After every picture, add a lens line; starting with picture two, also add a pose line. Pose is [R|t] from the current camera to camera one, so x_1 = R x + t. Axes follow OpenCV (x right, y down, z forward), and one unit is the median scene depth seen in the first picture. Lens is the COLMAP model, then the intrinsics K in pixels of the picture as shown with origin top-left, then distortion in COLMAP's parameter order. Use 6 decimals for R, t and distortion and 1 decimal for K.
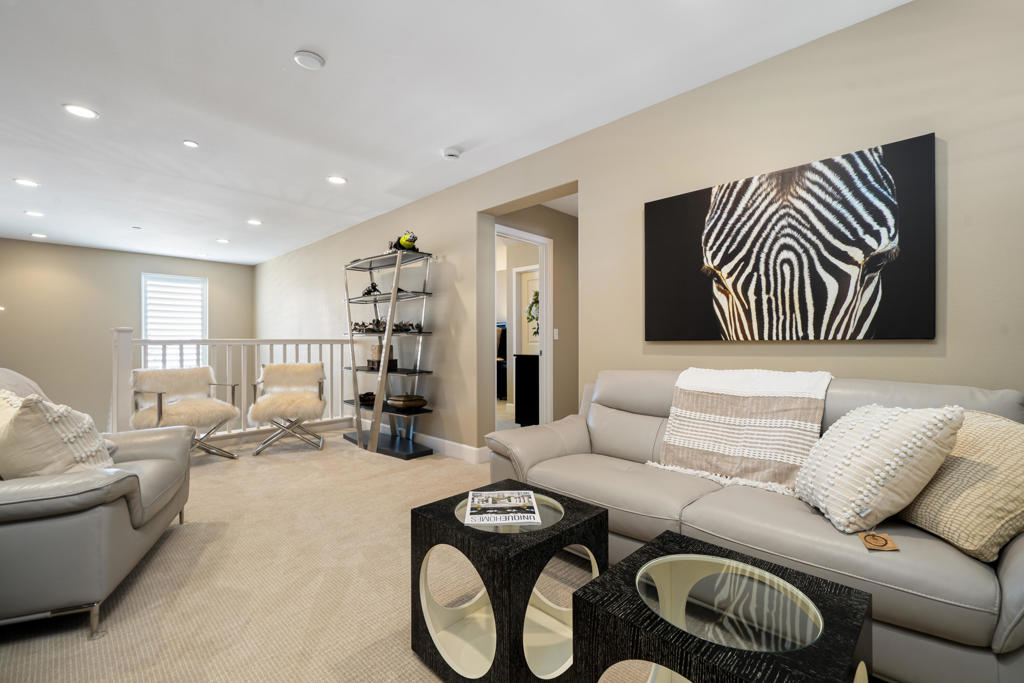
lens RADIAL K [[411.9, 0, 512.0], [0, 411.9, 341.5], [0, 0, 1]] dist [-0.003444, -0.000312]
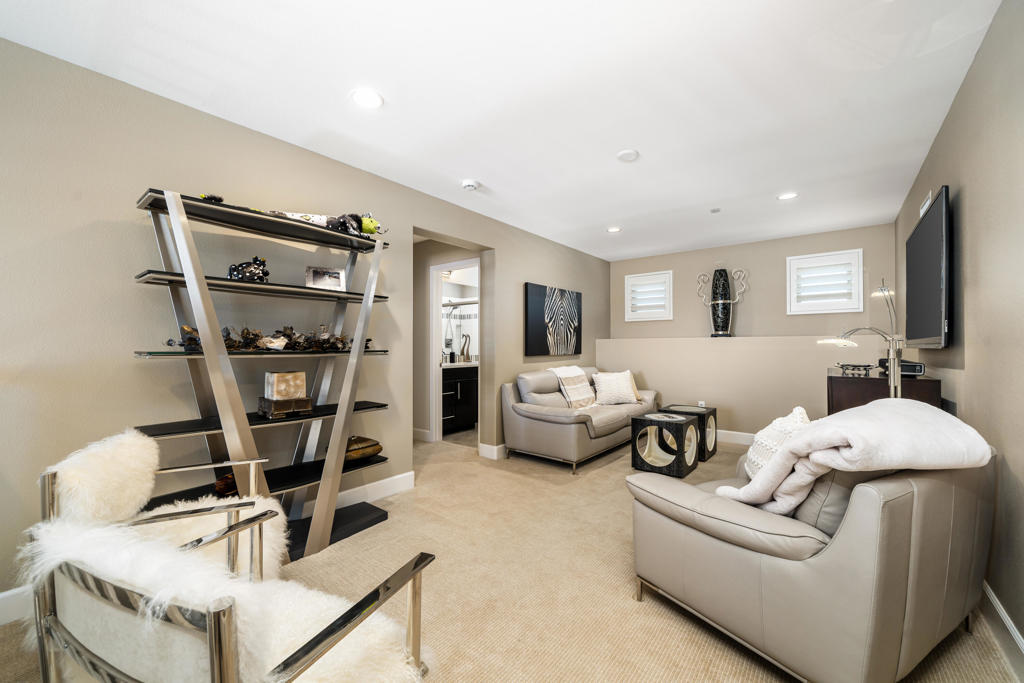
lens RADIAL K [[411.9, 0, 512.0], [0, 411.9, 341.5], [0, 0, 1]] dist [-0.003444, -0.000312]
pose [[-0.080323, 0.008554, 0.996732, -1.776857], [-0.005433, 0.999945, -0.009020, -0.058367], [-0.996754, -0.006140, -0.080272, 1.423158]]
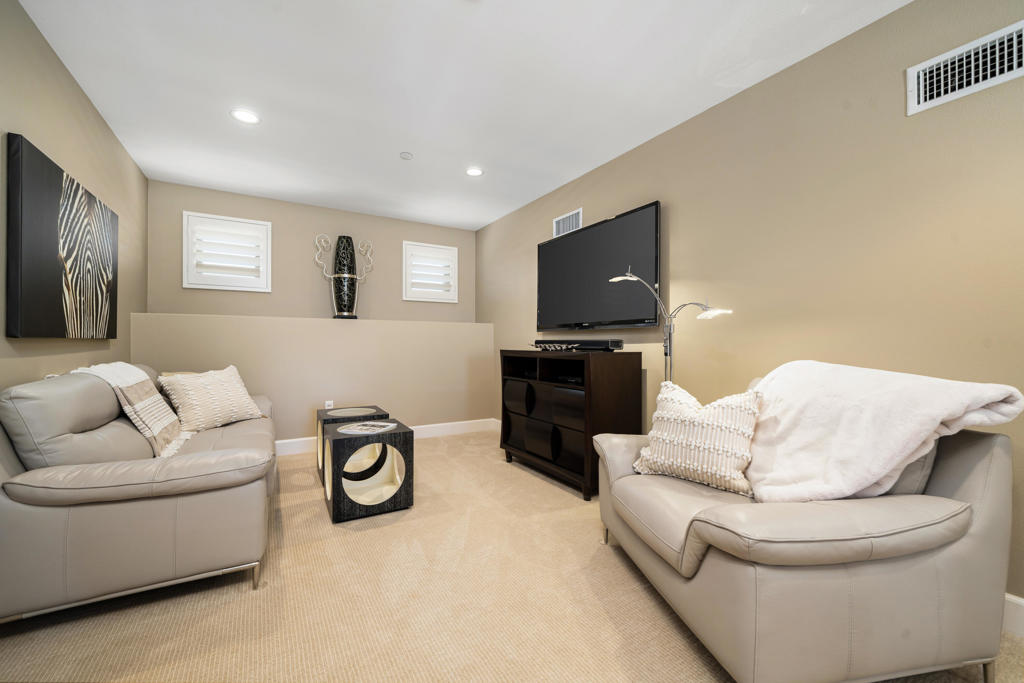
lens RADIAL K [[411.9, 0, 512.0], [0, 411.9, 341.5], [0, 0, 1]] dist [-0.003444, -0.000312]
pose [[-0.959908, -0.002336, 0.280304, -0.756699], [-0.005716, 0.999920, -0.011241, 0.010212], [-0.280256, -0.012392, -0.959845, 1.659629]]
